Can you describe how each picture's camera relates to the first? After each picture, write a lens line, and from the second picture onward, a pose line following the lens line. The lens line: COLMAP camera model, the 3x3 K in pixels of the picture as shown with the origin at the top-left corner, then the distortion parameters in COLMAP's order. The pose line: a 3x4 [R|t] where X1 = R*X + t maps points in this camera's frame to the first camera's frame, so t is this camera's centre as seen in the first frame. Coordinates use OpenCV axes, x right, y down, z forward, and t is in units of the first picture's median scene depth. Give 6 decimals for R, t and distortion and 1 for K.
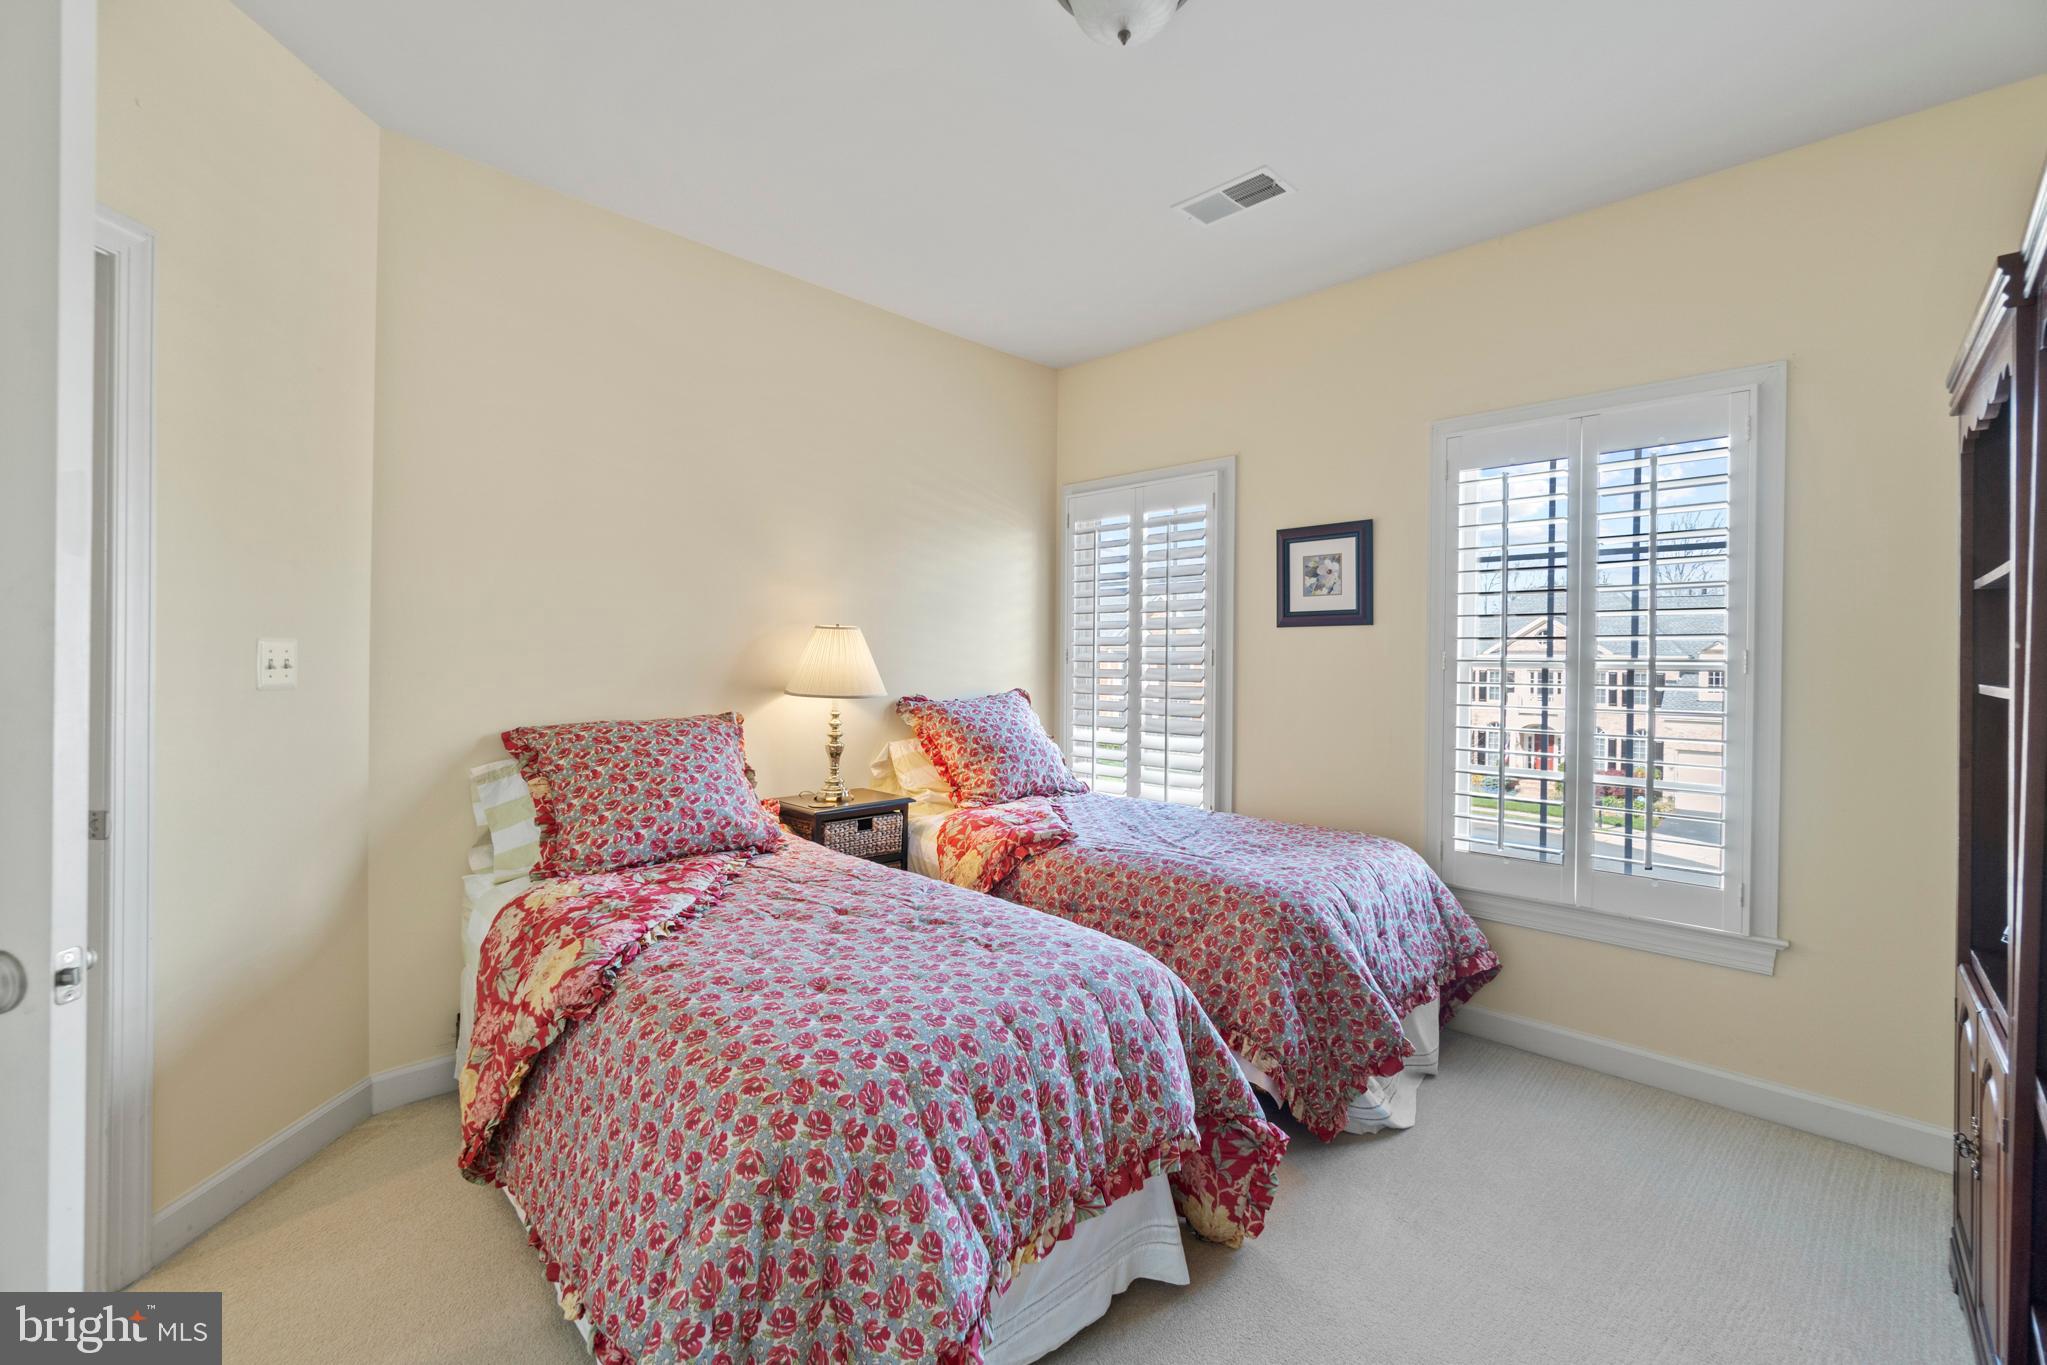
lens RADIAL K [[884.8, 0, 1015.7], [0, 884.8, 681.9], [0, 0, 1]] dist [-0.002084, -0.000089]
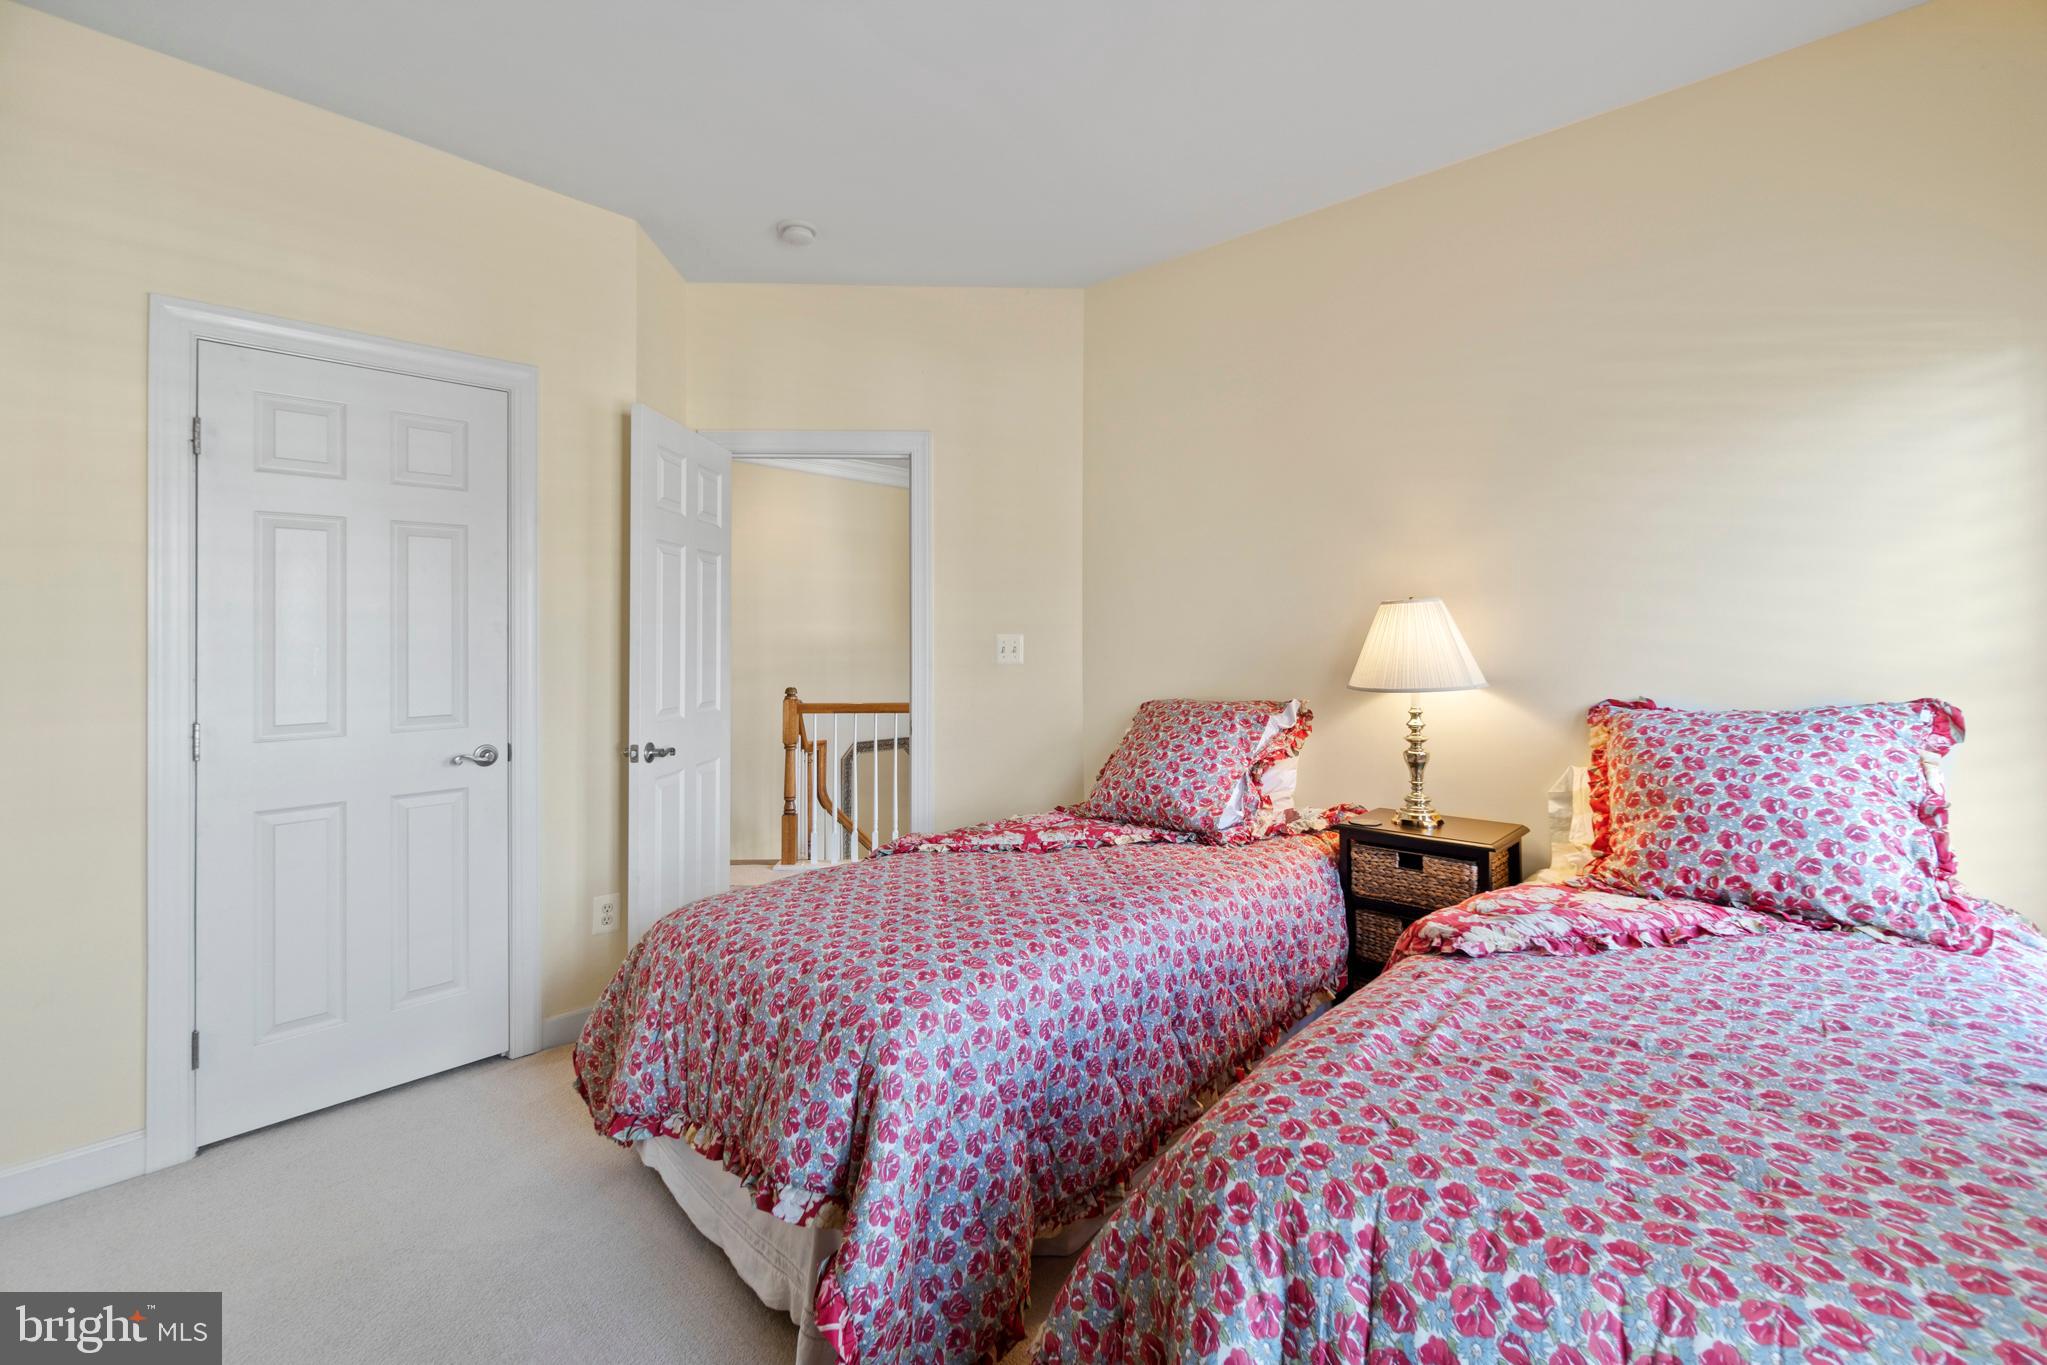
lens RADIAL K [[898.6, 0, 1021.0], [0, 898.6, 641.1], [0, 0, 1]] dist [-0.001639, -0.000116]
pose [[0.033651, -0.010872, -0.999375, 0.859447], [-0.019817, 0.999737, -0.011543, -0.015479], [0.999237, 0.020193, 0.033426, 0.943292]]
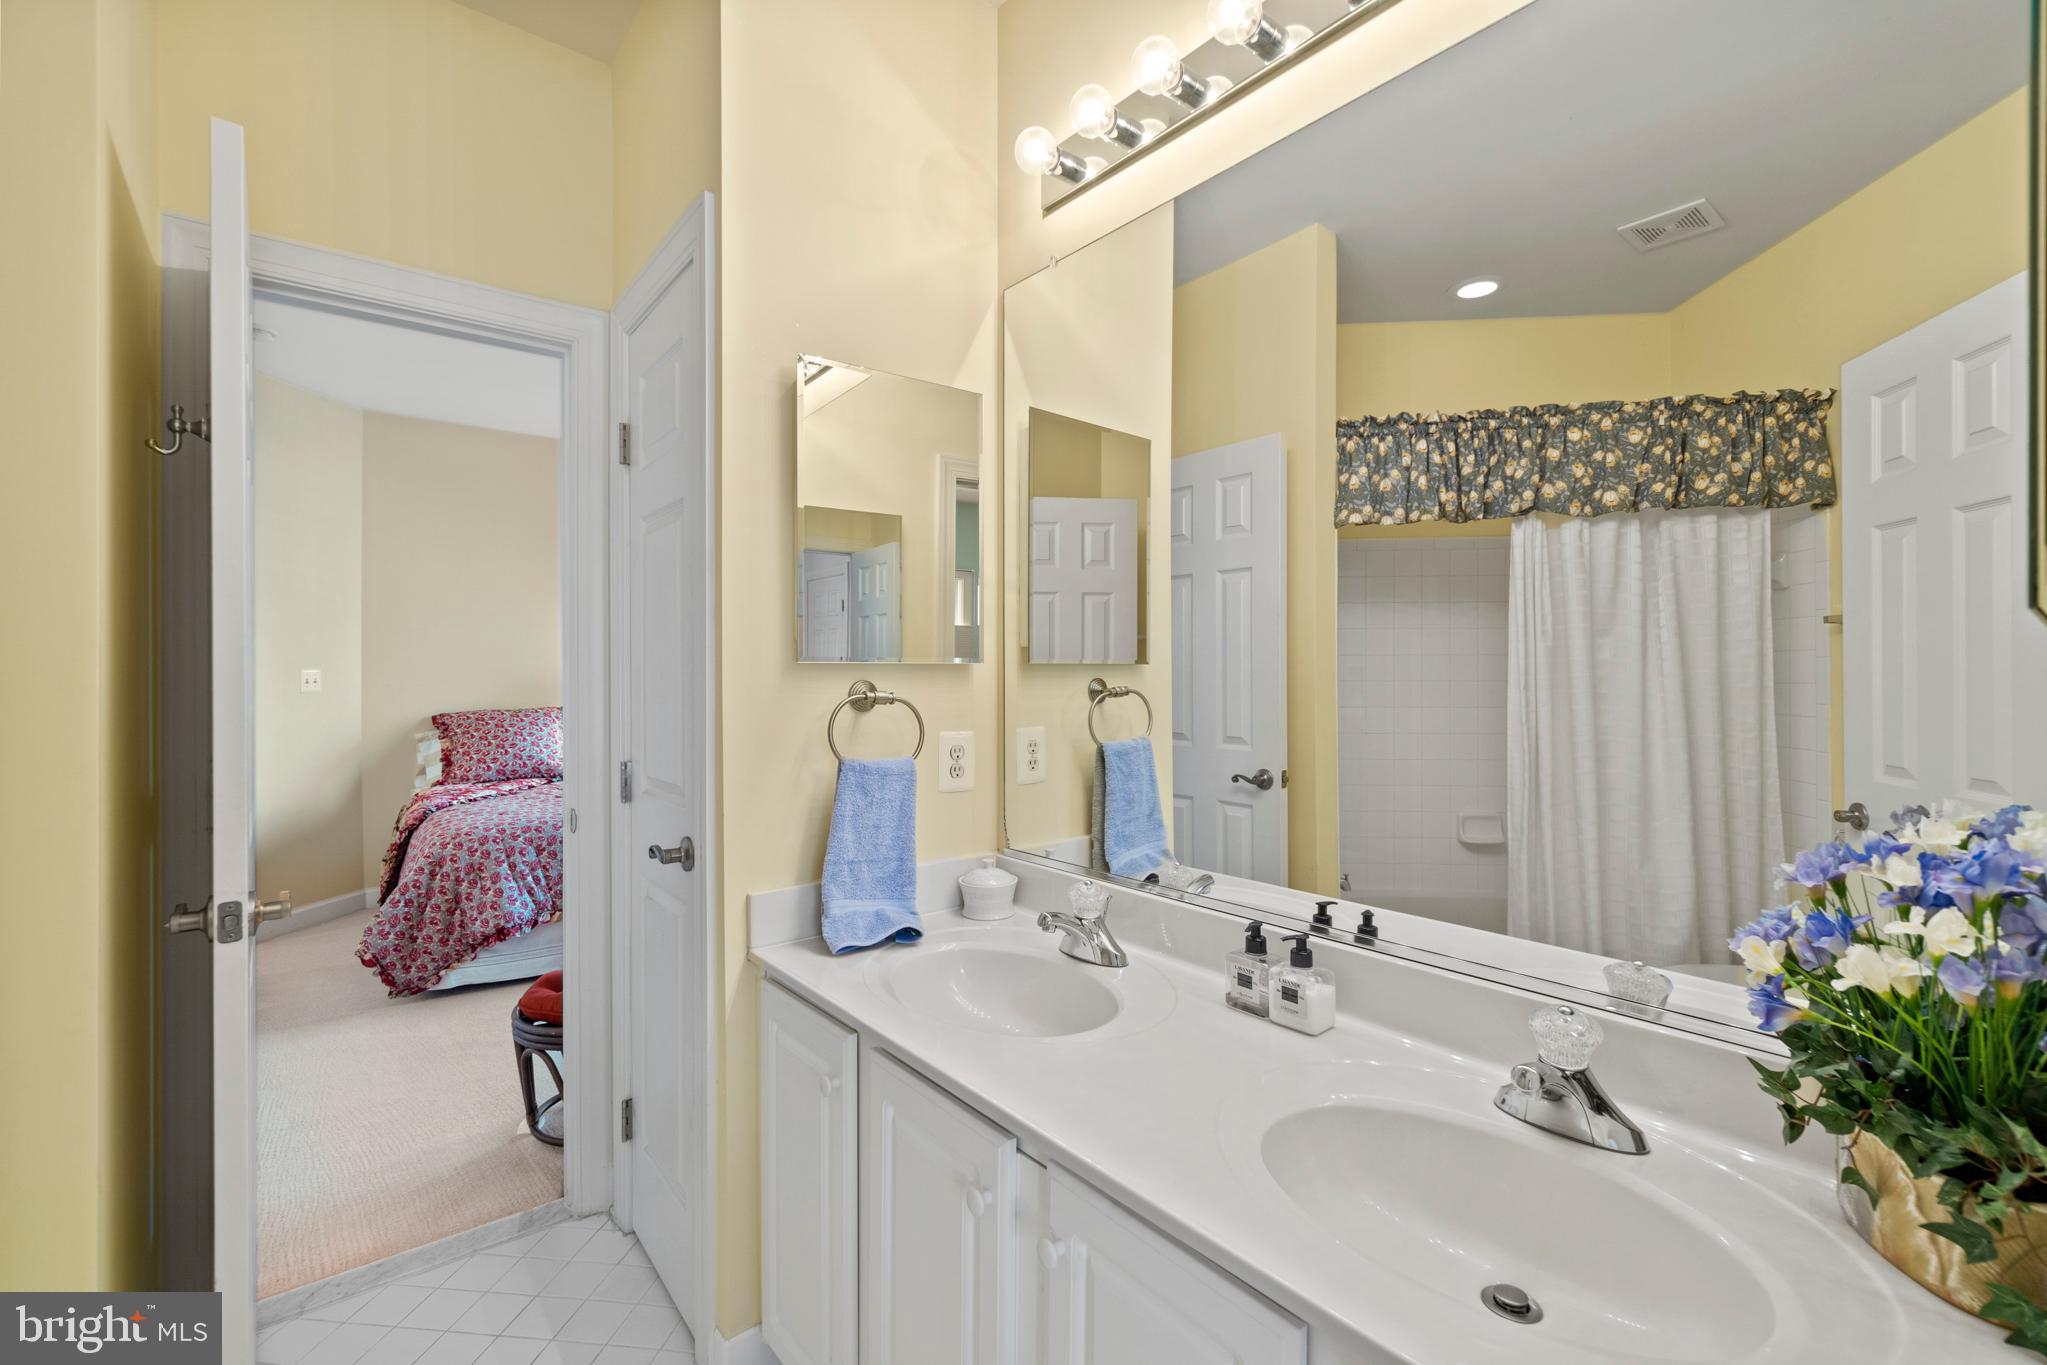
lens RADIAL K [[884.8, 0, 1015.7], [0, 884.8, 681.9], [0, 0, 1]] dist [-0.002084, -0.000089]
pose [[0.993415, -0.015599, -0.113508, 1.053936], [0.014276, 0.999820, -0.012461, 0.031775], [0.113682, 0.010758, 0.993459, -0.886187]]
